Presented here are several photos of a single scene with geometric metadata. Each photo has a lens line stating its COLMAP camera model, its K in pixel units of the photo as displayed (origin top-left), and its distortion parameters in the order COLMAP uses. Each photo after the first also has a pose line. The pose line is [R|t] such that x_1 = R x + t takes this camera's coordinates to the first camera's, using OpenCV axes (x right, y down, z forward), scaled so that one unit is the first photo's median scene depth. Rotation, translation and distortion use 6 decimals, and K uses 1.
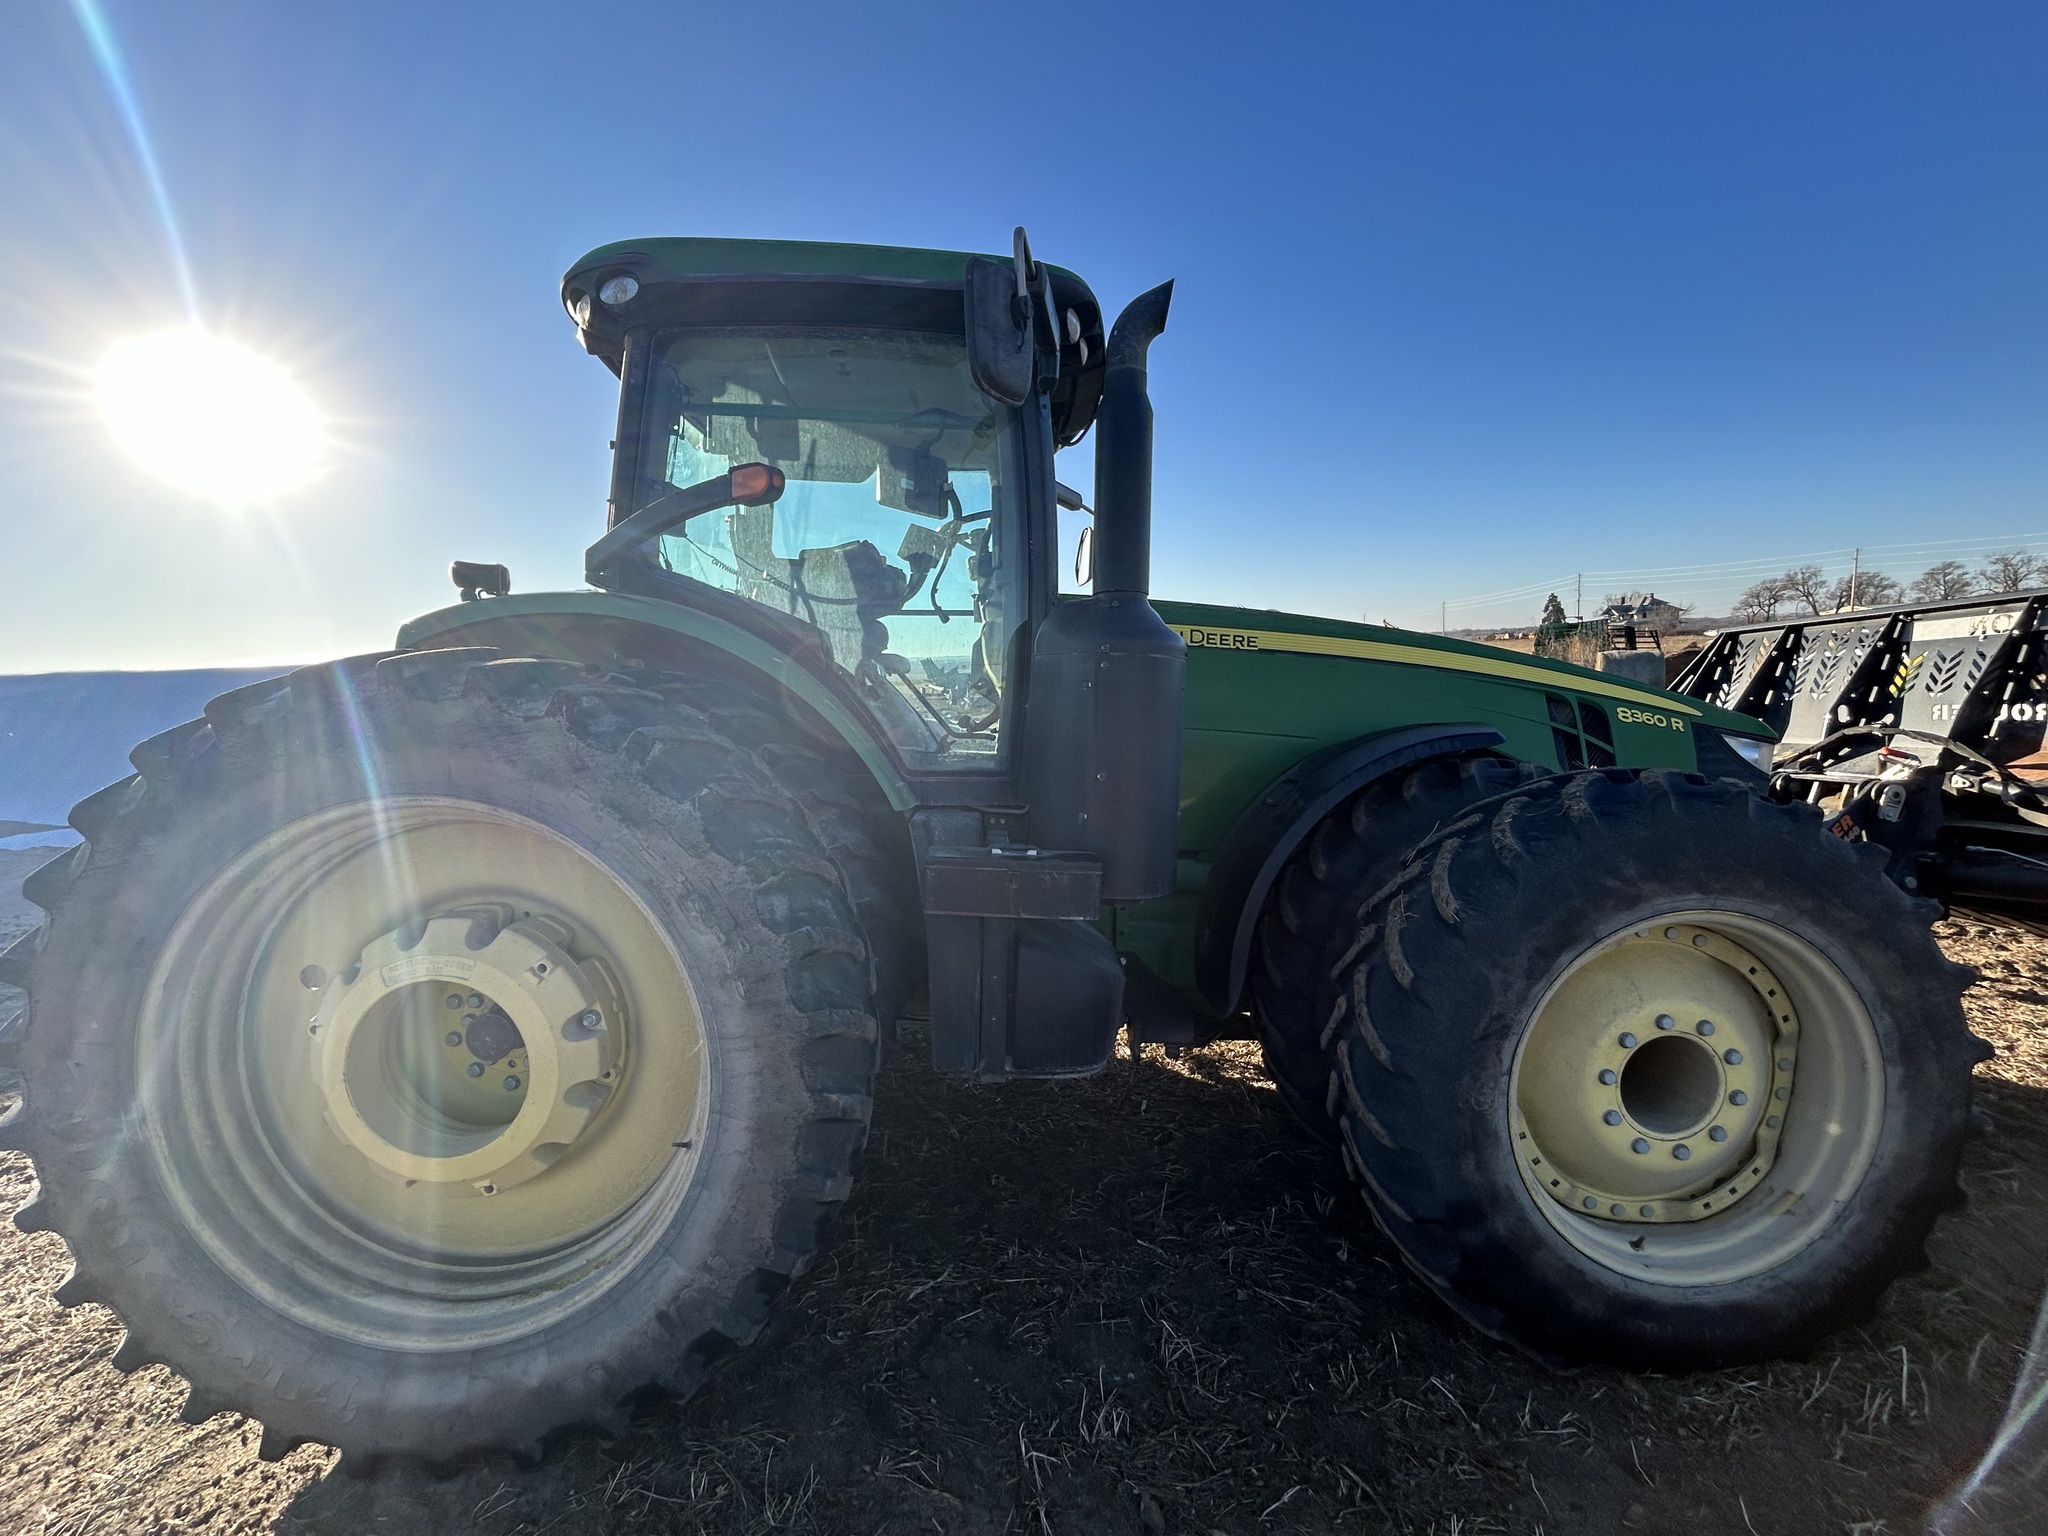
lens RADIAL K [[861.7, 0, 1018.1], [0, 861.7, 770.8], [0, 0, 1]] dist [-0.000018, 0.000005]
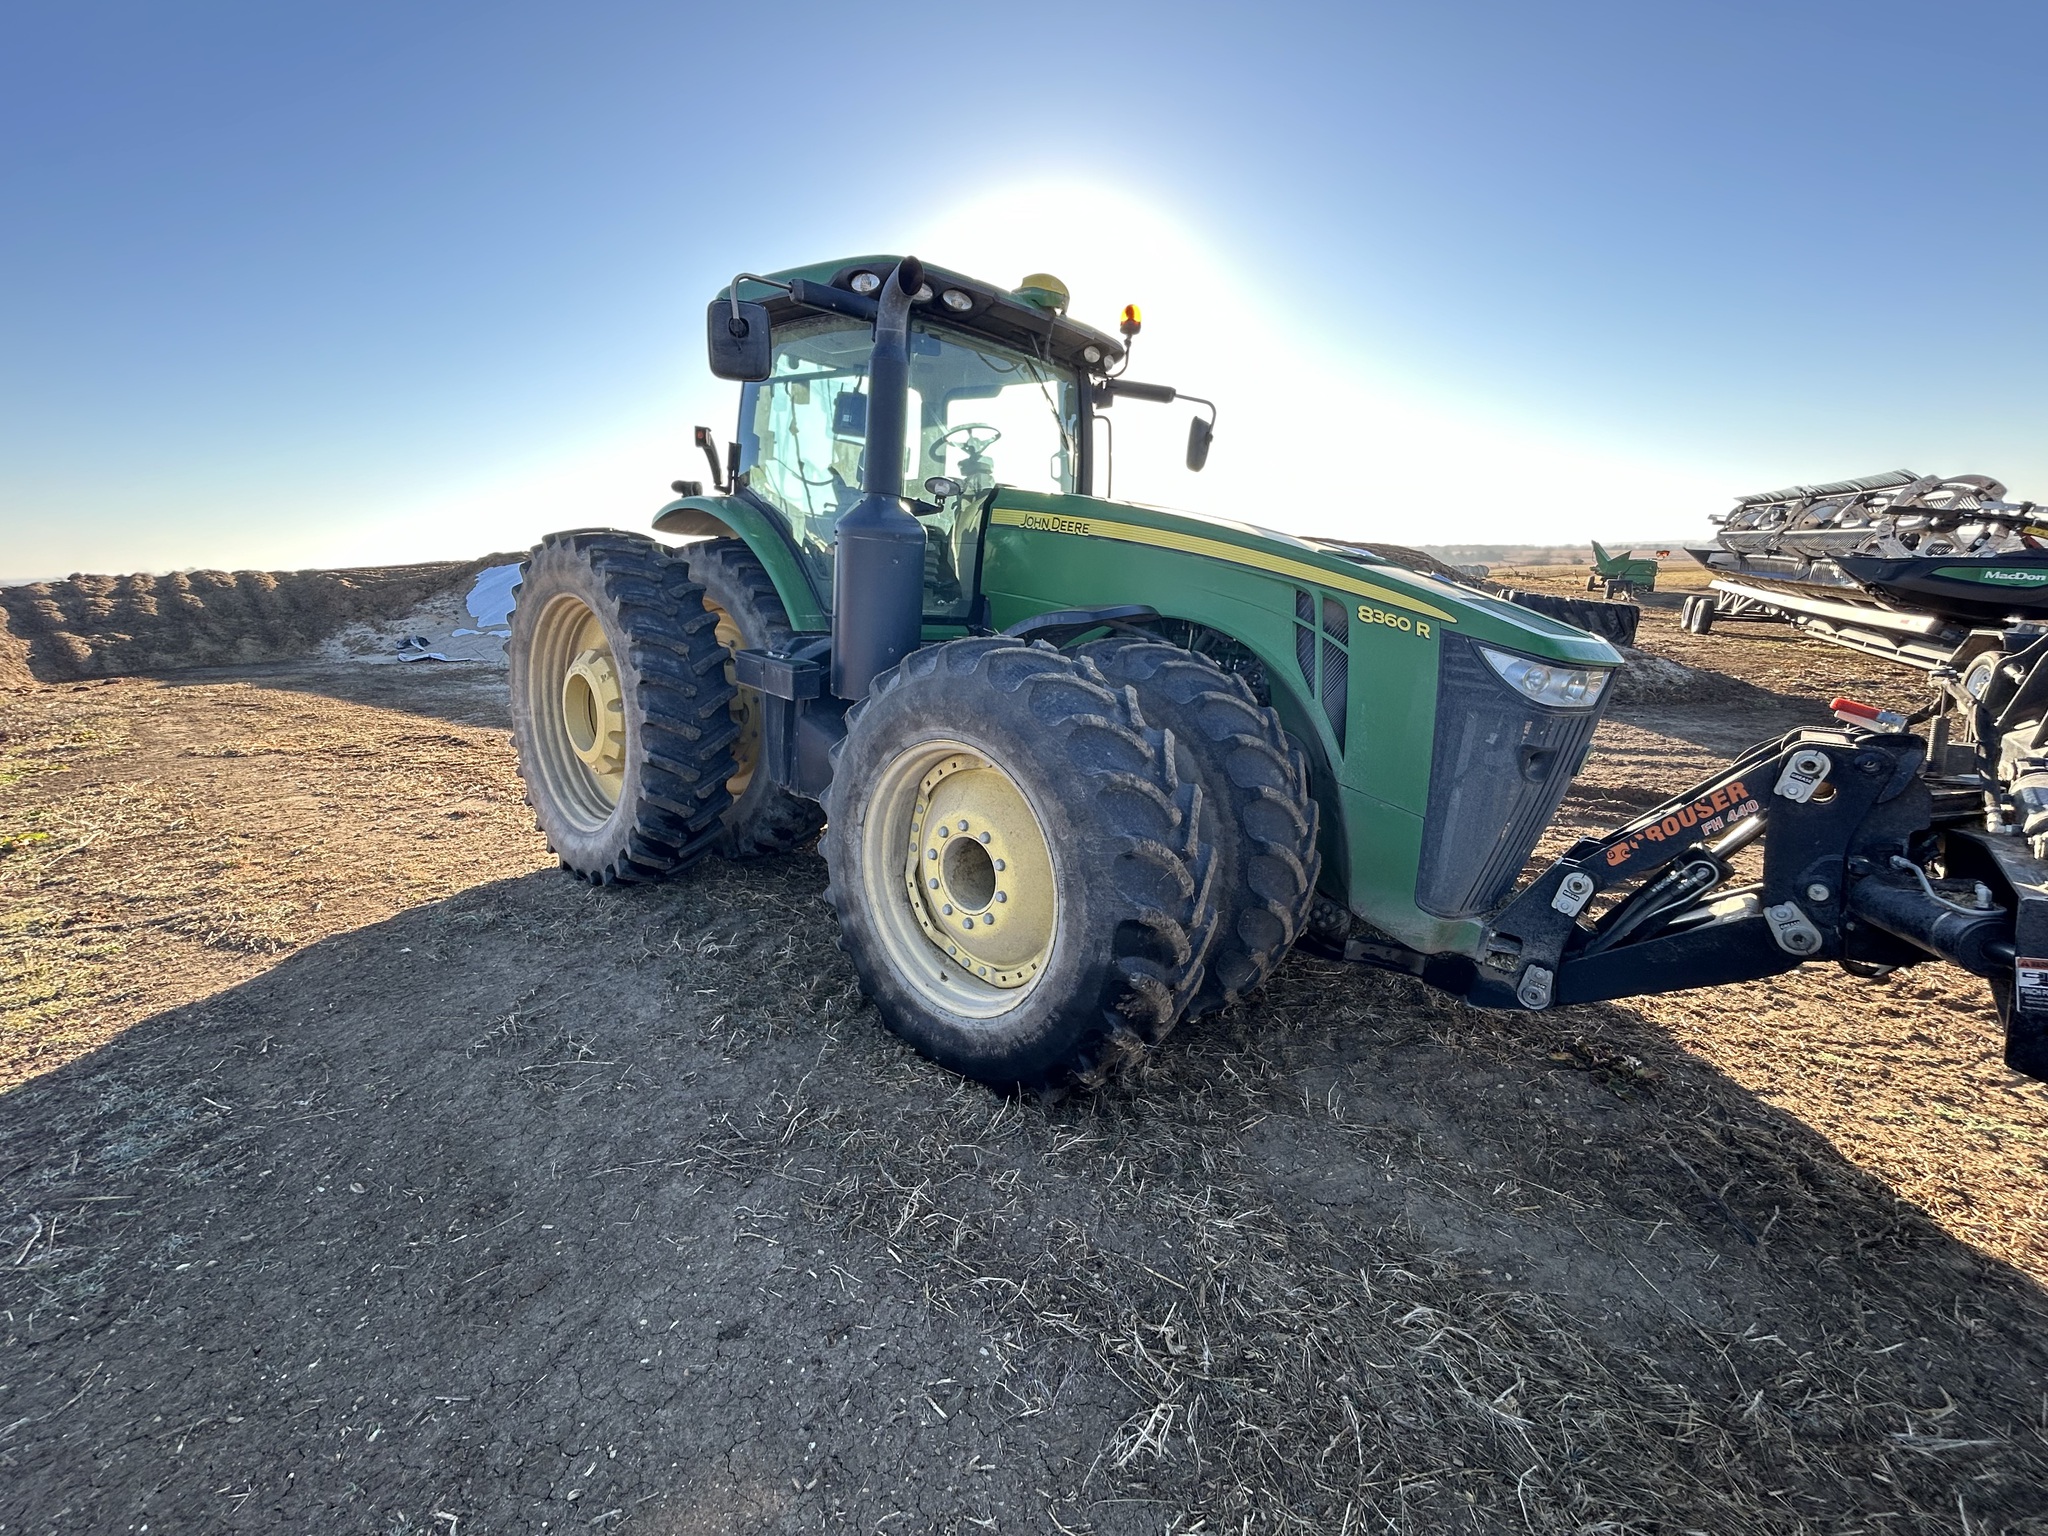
lens RADIAL K [[861.7, 0, 1022.2], [0, 861.7, 764.5], [0, 0, 1]] dist [-0.000018, 0.000005]
pose [[0.729140, 0.194342, -0.656191, 1.755034], [-0.105813, 0.979316, 0.172465, -0.044129], [0.676135, -0.056317, 0.734622, 0.085168]]
